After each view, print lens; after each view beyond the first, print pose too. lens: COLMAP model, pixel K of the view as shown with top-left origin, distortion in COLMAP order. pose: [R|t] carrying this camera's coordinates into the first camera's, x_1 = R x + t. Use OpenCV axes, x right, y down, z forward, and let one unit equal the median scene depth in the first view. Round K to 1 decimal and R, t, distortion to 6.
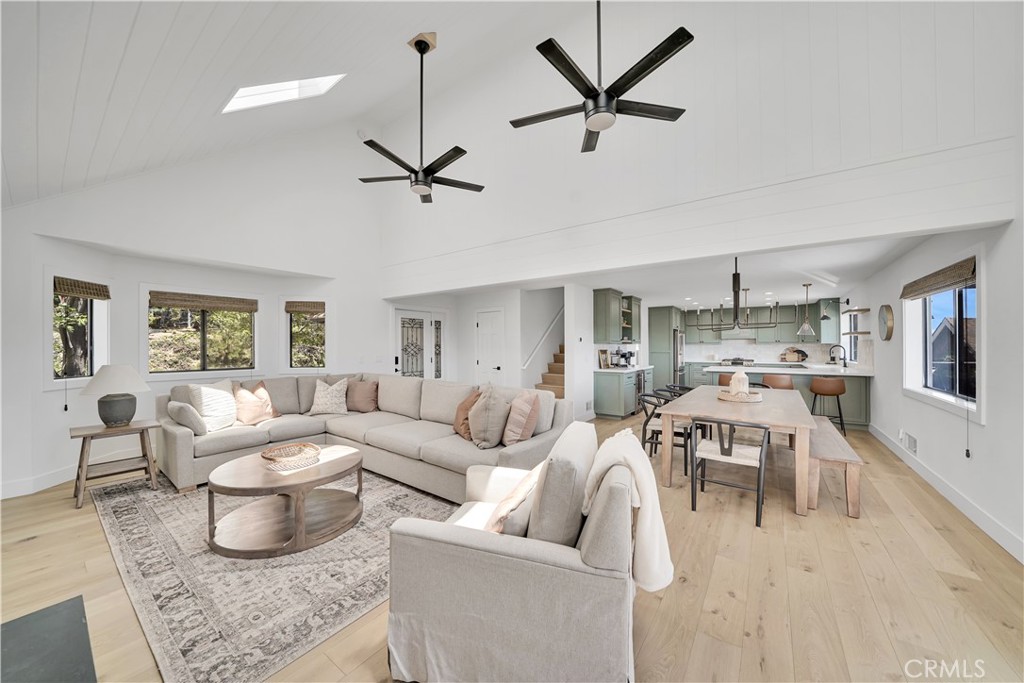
lens RADIAL K [[362.9, 0, 500.1], [0, 362.9, 345.8], [0, 0, 1]] dist [-0.019632, 0.000735]
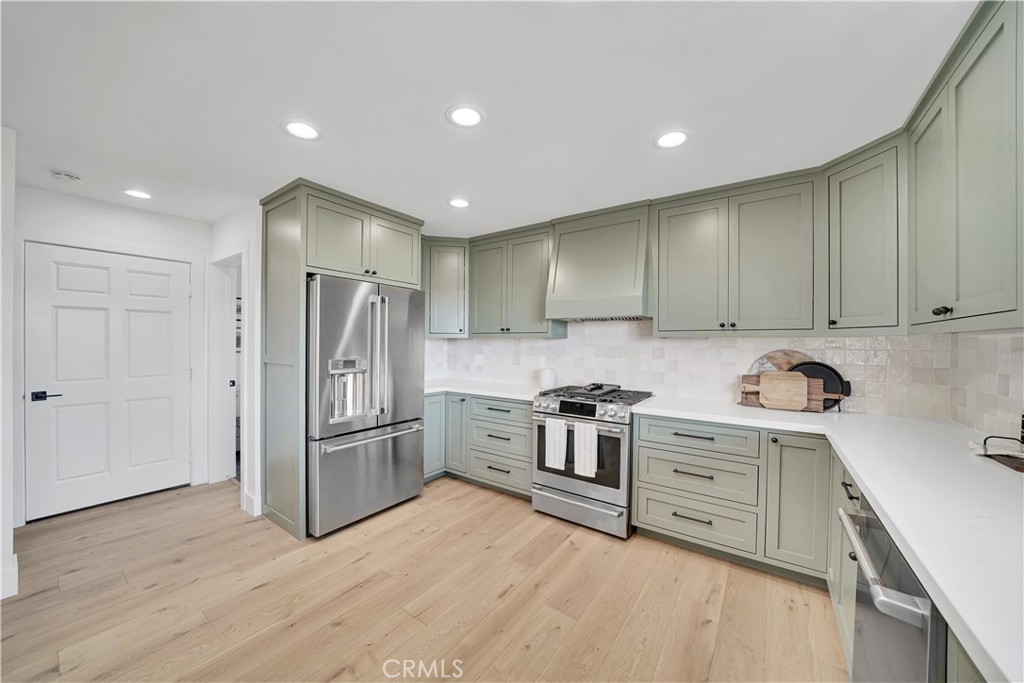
lens RADIAL K [[362.9, 0, 512.9], [0, 362.9, 343.1], [0, 0, 1]] dist [-0.019632, 0.000735]
pose [[0.999536, 0.010904, 0.028425, 0.775187], [-0.010883, 0.999940, -0.000876, 0.001466], [-0.028433, 0.000567, 0.999596, 0.946774]]
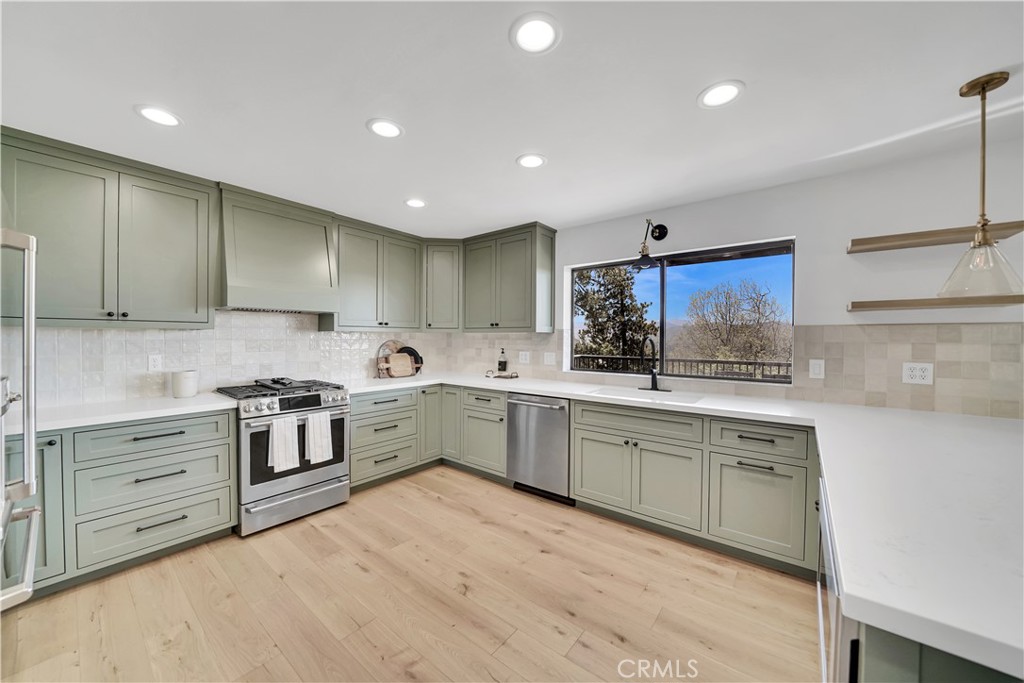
lens RADIAL K [[362.9, 0, 501.0], [0, 362.9, 343.8], [0, 0, 1]] dist [-0.019632, 0.000735]
pose [[0.035819, -0.014602, 0.999252, 0.512794], [-0.006252, 0.999870, 0.014835, 0.001026], [-0.999339, -0.006778, 0.035723, 1.087282]]
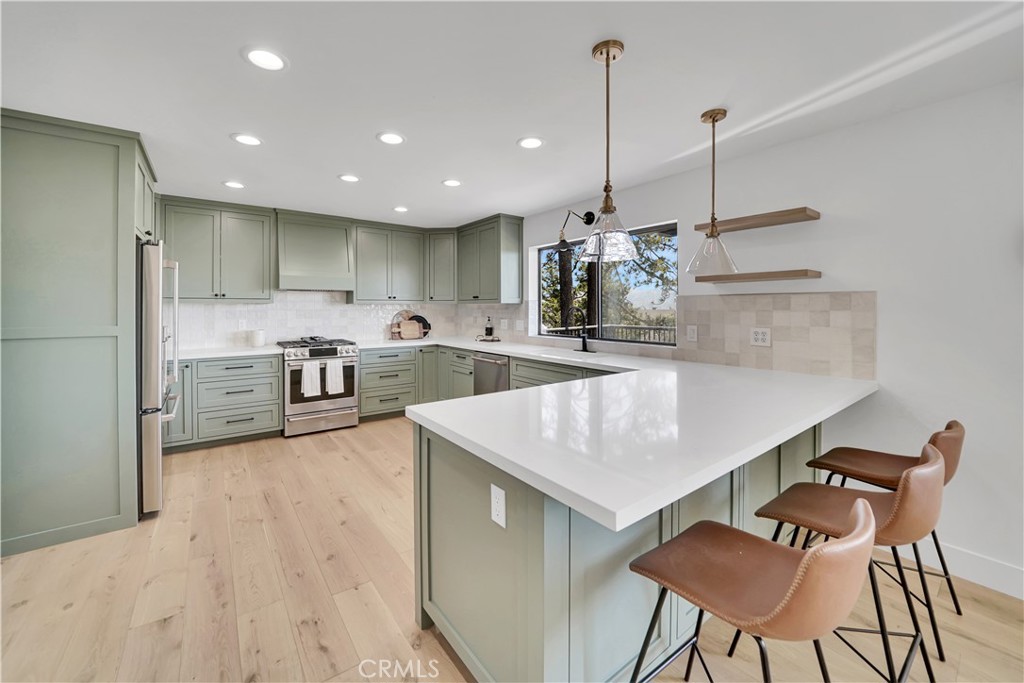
lens RADIAL K [[397.2, 0, 488.9], [0, 397.2, 310.3], [0, 0, 1]] dist [-0.003372, -0.000963]
pose [[0.303200, -0.004514, 0.952916, 0.387920], [-0.001394, 0.999986, 0.005181, 0.000814], [-0.952926, -0.002899, 0.303189, 0.899847]]
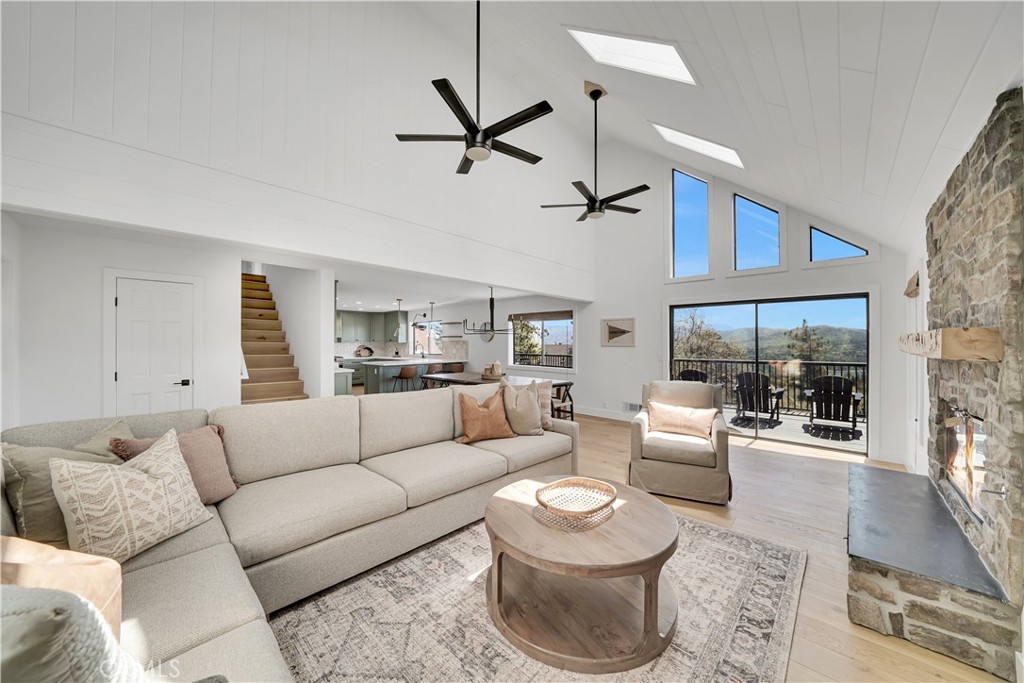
lens RADIAL K [[362.9, 0, 527.0], [0, 362.9, 342.4], [0, 0, 1]] dist [-0.019632, 0.000735]
pose [[0.078959, 0.005283, 0.996864, -0.508611], [-0.002136, 0.999985, -0.005130, -0.000023], [-0.996876, -0.001724, 0.078969, 0.408965]]
